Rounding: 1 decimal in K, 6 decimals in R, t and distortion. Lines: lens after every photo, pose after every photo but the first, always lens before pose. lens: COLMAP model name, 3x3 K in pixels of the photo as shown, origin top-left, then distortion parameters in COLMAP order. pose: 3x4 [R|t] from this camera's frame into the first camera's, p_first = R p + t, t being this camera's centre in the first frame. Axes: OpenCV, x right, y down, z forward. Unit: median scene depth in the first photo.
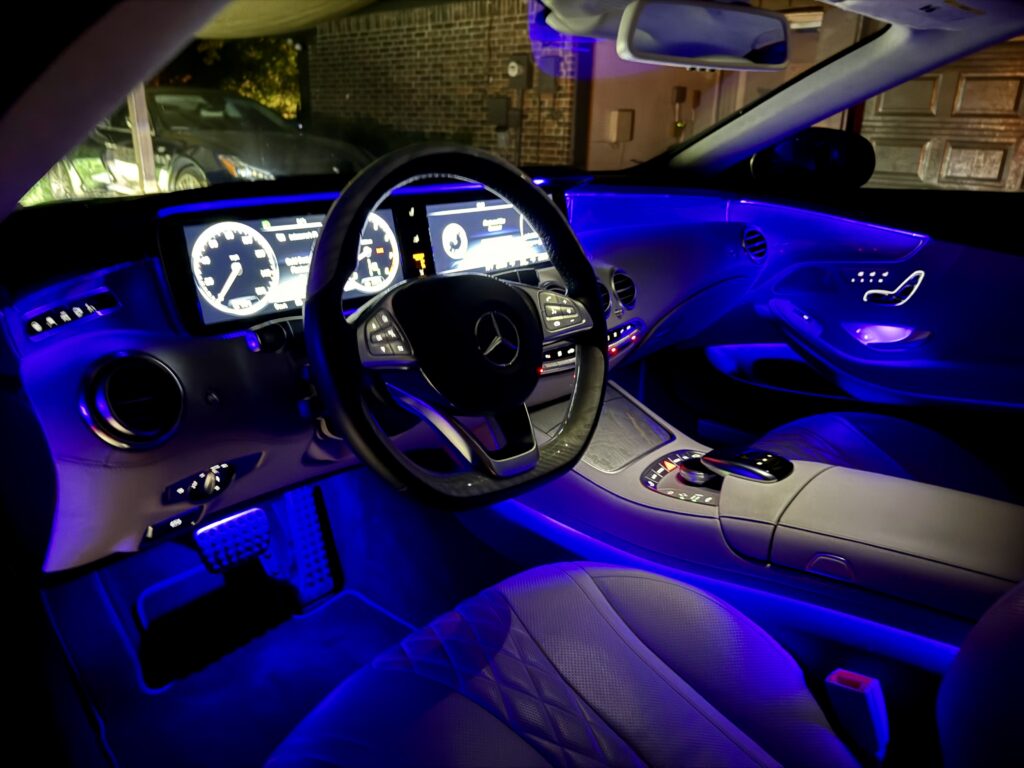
lens RADIAL K [[730.0, 0, 512.7], [0, 730.0, 383.7], [0, 0, 1]] dist [0.059458, -0.102828]
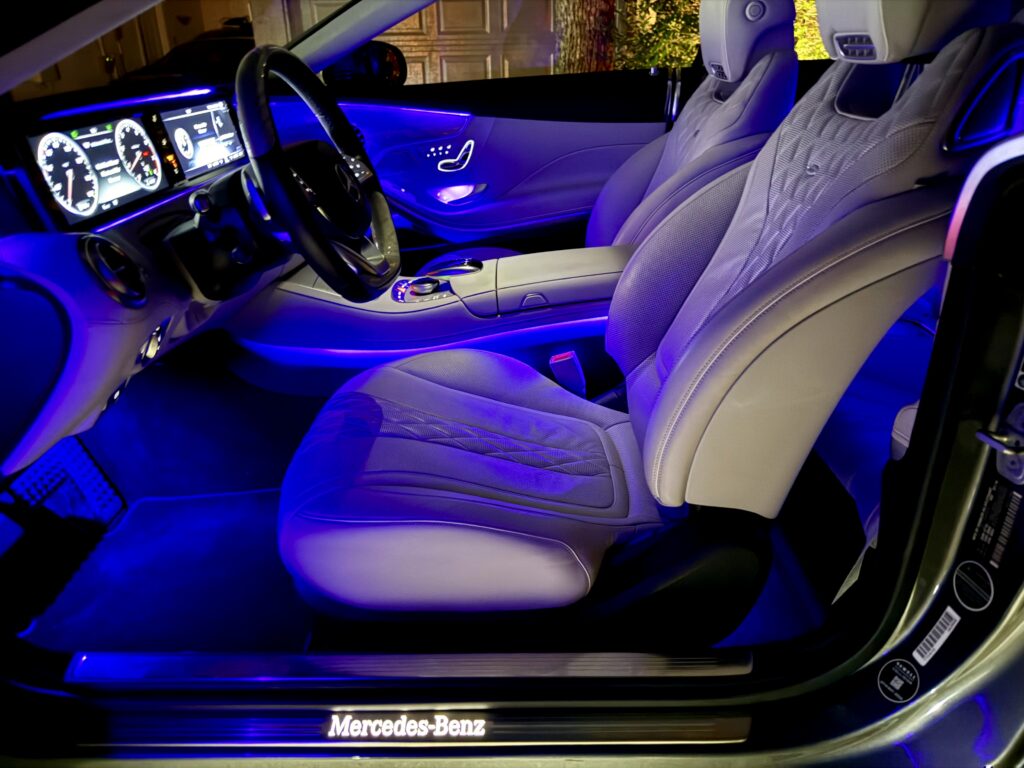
lens RADIAL K [[730.0, 0, 512.7], [0, 730.0, 383.7], [0, 0, 1]] dist [0.059458, -0.102828]
pose [[0.747369, -0.307512, 0.588962, -0.511998], [0.258592, 0.951179, 0.168492, 0.105968], [-0.612021, 0.026376, 0.790401, -0.225838]]
